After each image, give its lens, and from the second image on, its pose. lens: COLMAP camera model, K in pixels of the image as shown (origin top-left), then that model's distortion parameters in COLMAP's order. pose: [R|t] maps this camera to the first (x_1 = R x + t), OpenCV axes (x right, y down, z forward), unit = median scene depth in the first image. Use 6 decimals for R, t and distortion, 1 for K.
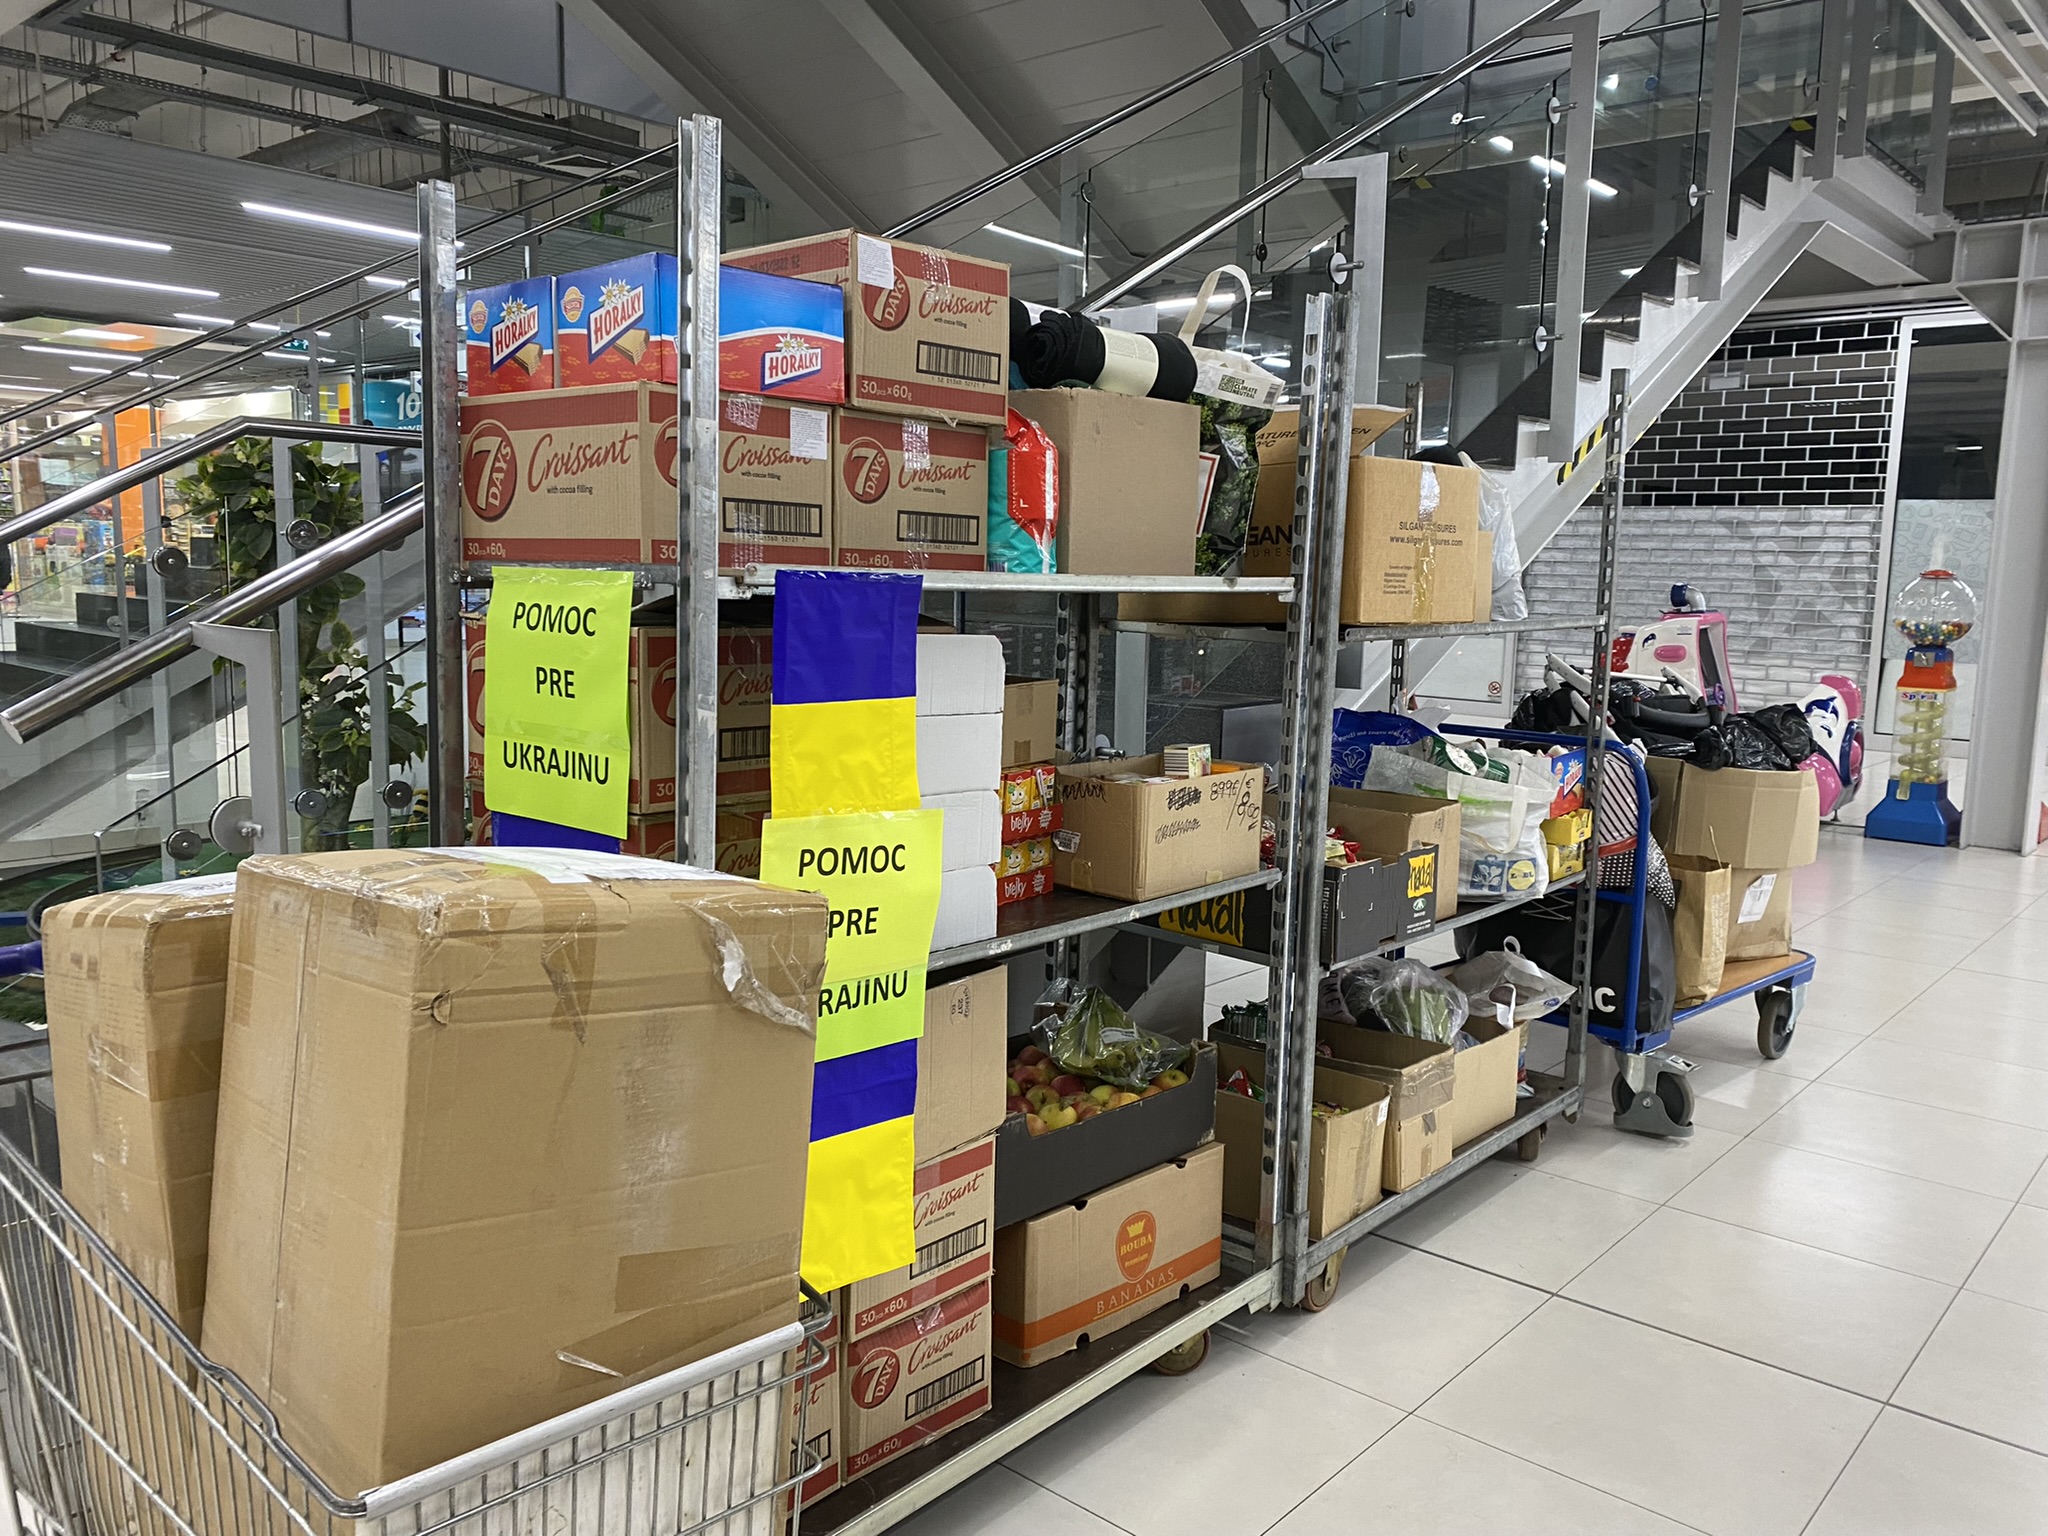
lens RADIAL K [[1566.1, 0, 1026.5], [0, 1566.1, 758.0], [0, 0, 1]] dist [-0.023081, 0.001215]
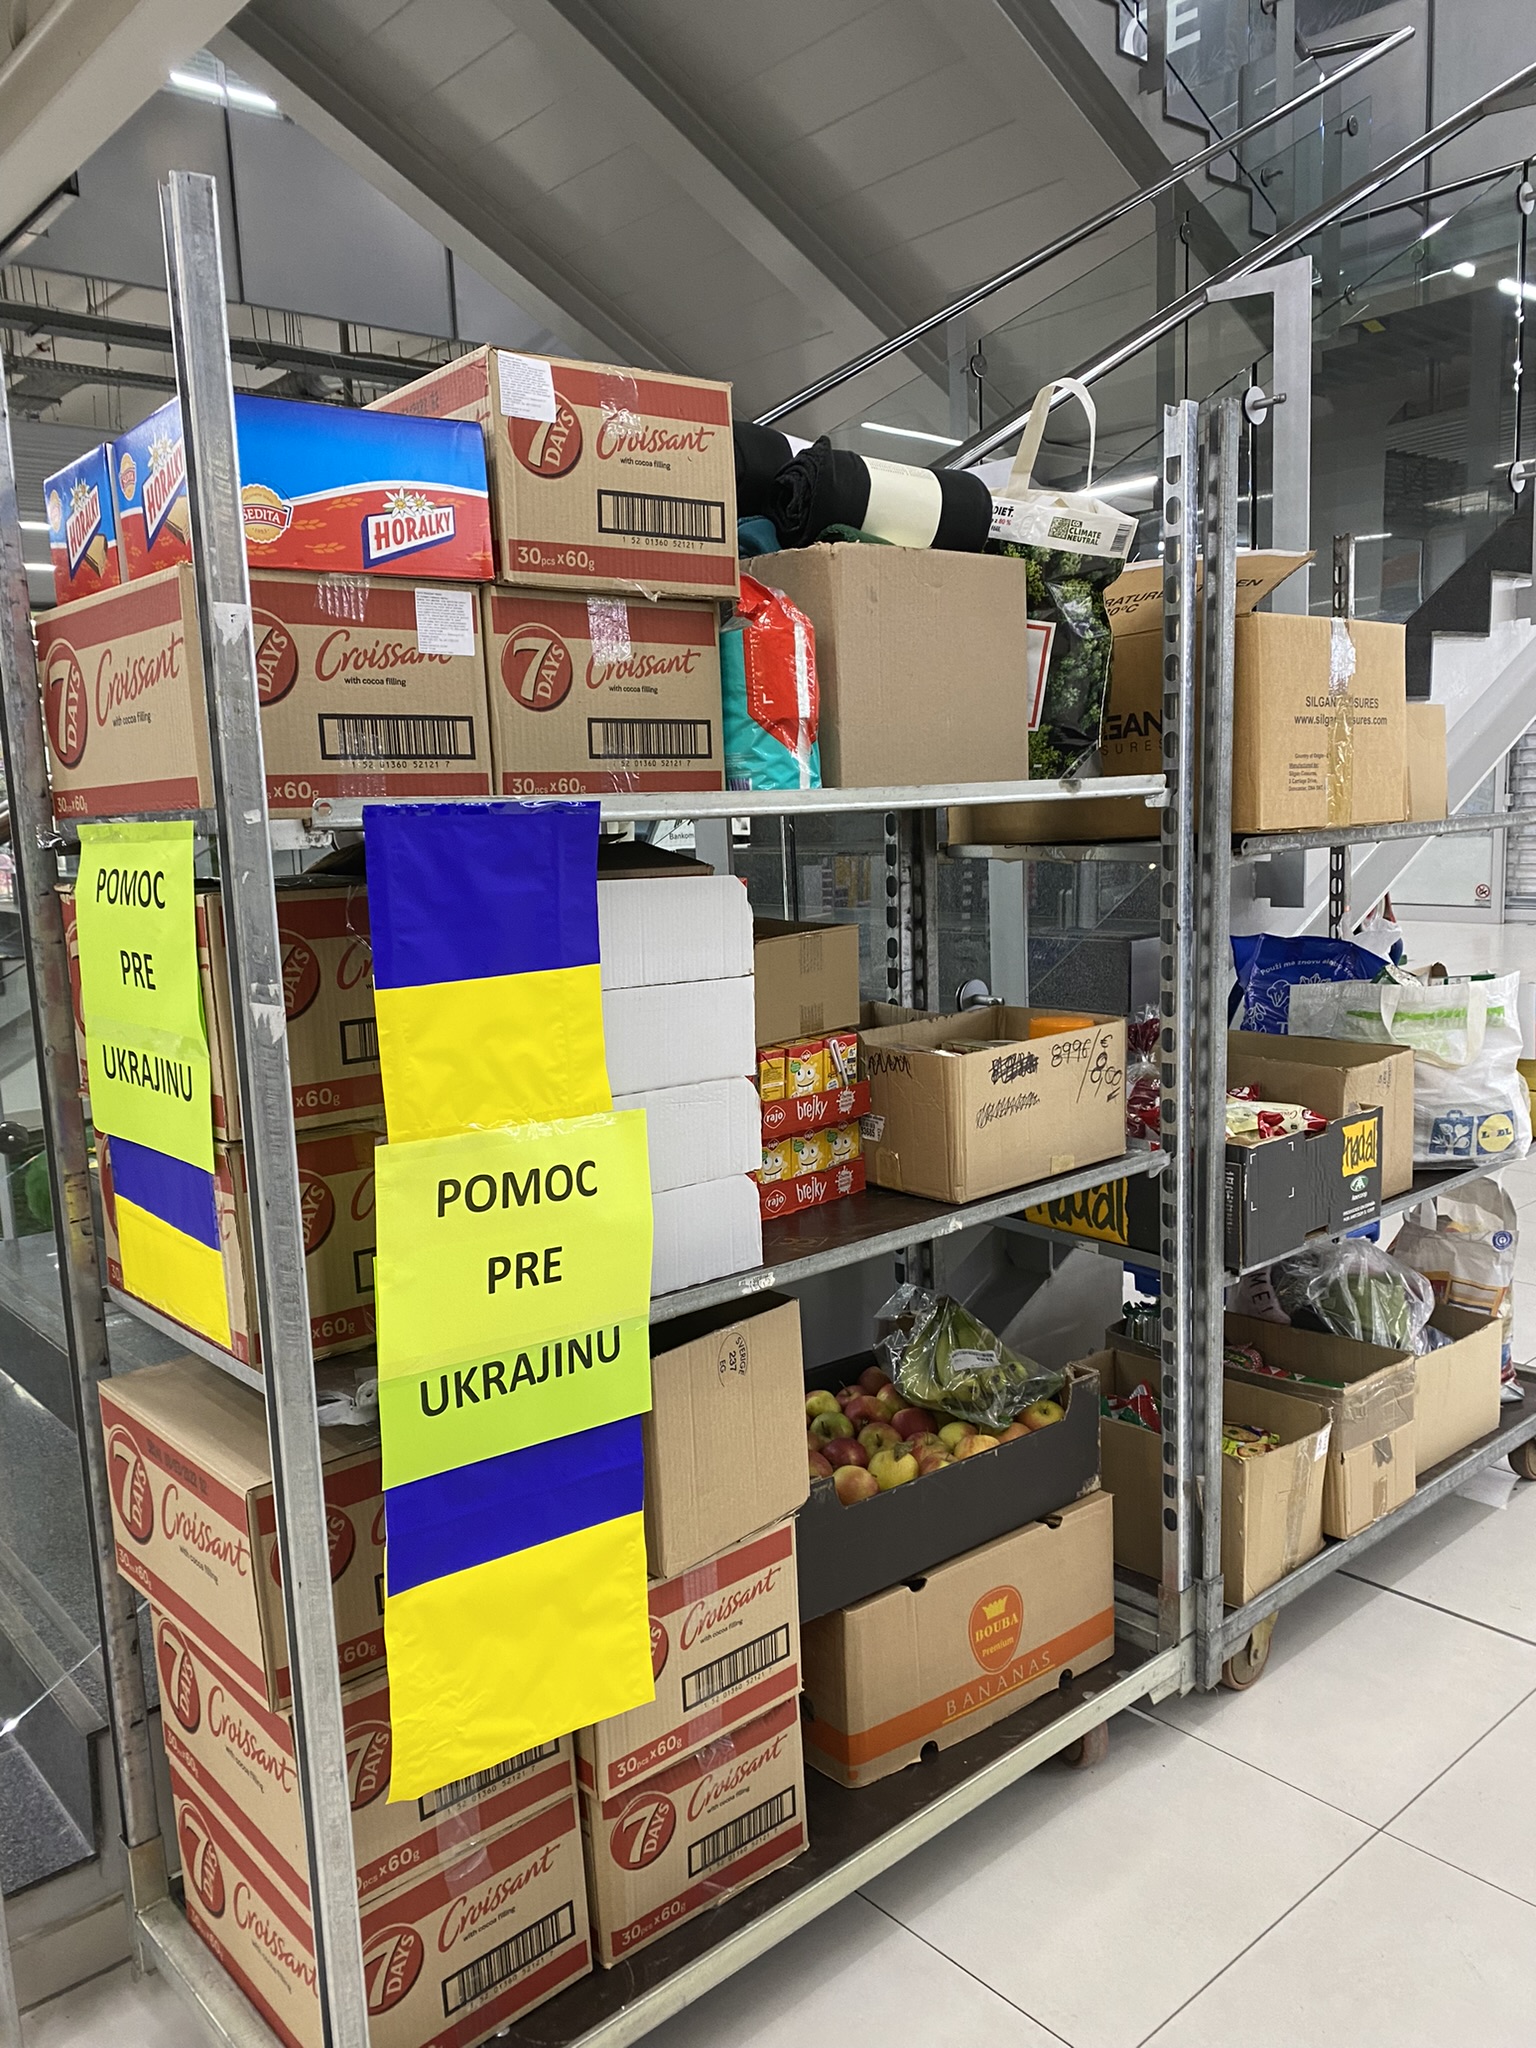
lens RADIAL K [[1566.1, 0, 768.0], [0, 1566.1, 1024.0], [0, 0, 1]] dist [-0.023081, 0.001215]
pose [[0.987669, -0.042804, -0.150592, 0.092654], [0.045948, 0.998791, 0.017459, -0.015928], [0.149663, -0.024163, 0.988442, 0.214287]]
